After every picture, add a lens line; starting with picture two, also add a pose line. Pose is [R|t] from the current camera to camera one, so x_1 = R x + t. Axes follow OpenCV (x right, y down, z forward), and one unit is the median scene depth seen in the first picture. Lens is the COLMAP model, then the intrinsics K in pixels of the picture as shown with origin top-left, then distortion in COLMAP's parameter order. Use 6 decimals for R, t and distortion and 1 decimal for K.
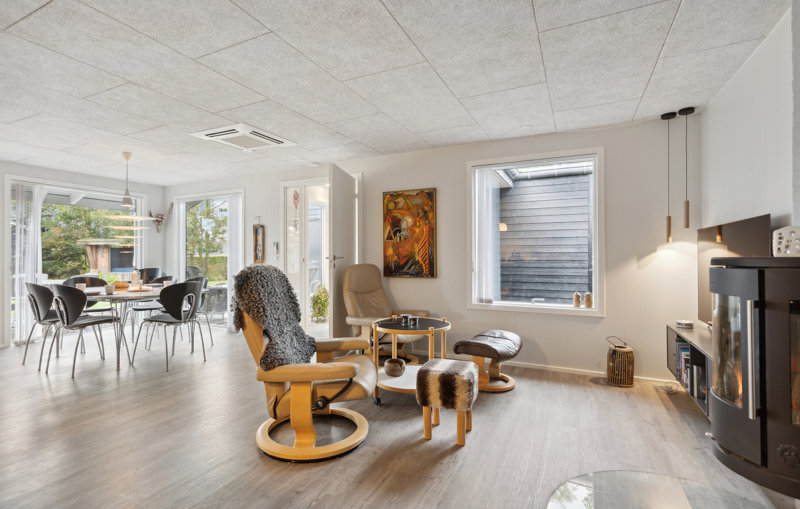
lens RADIAL K [[372.1, 0, 397.0], [0, 372.1, 255.4], [0, 0, 1]] dist [0.001627, 0.000282]
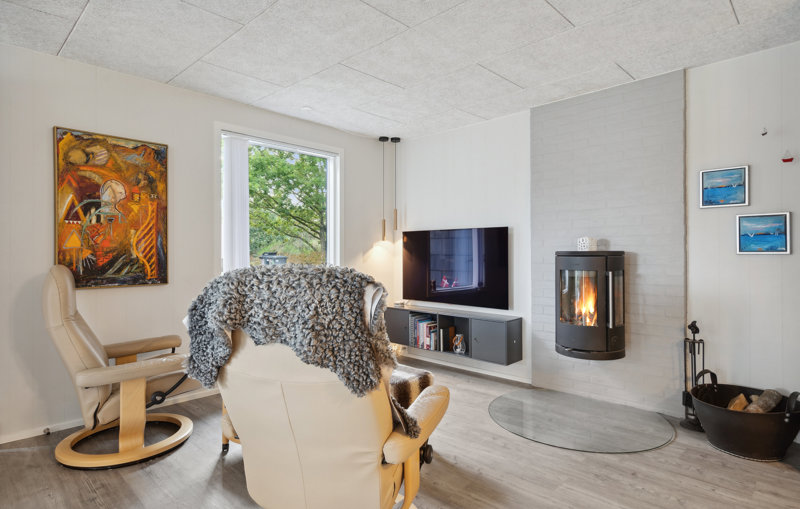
lens RADIAL K [[439.0, 0, 395.7], [0, 439.0, 250.6], [0, 0, 1]] dist [0.005556, 0.000881]
pose [[0.322483, 0.007083, 0.946549, -0.475204], [-0.003154, 0.999974, -0.006408, 0.005218], [-0.946570, -0.000919, 0.322497, 0.362706]]
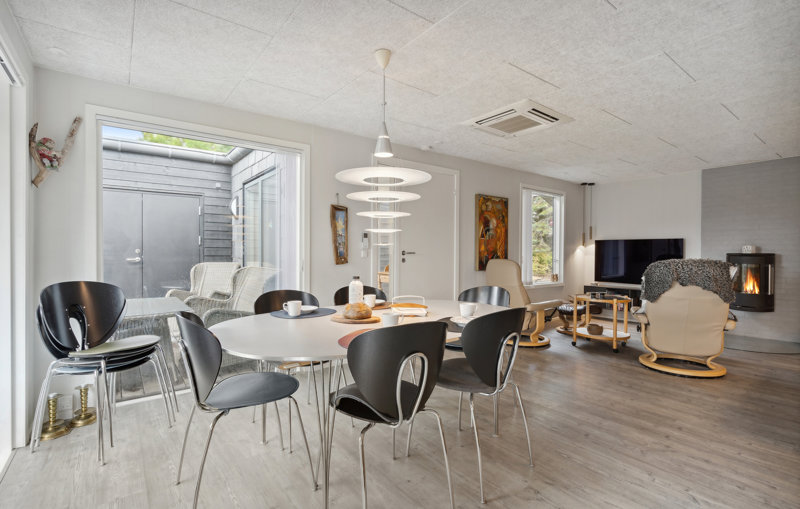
lens RADIAL K [[372.1, 0, 394.5], [0, 372.1, 254.7], [0, 0, 1]] dist [0.001627, 0.000282]
pose [[0.456060, -0.005386, 0.889933, -1.161682], [-0.007031, 0.999929, 0.009655, 0.001321], [-0.889921, -0.010660, 0.455989, 0.734180]]
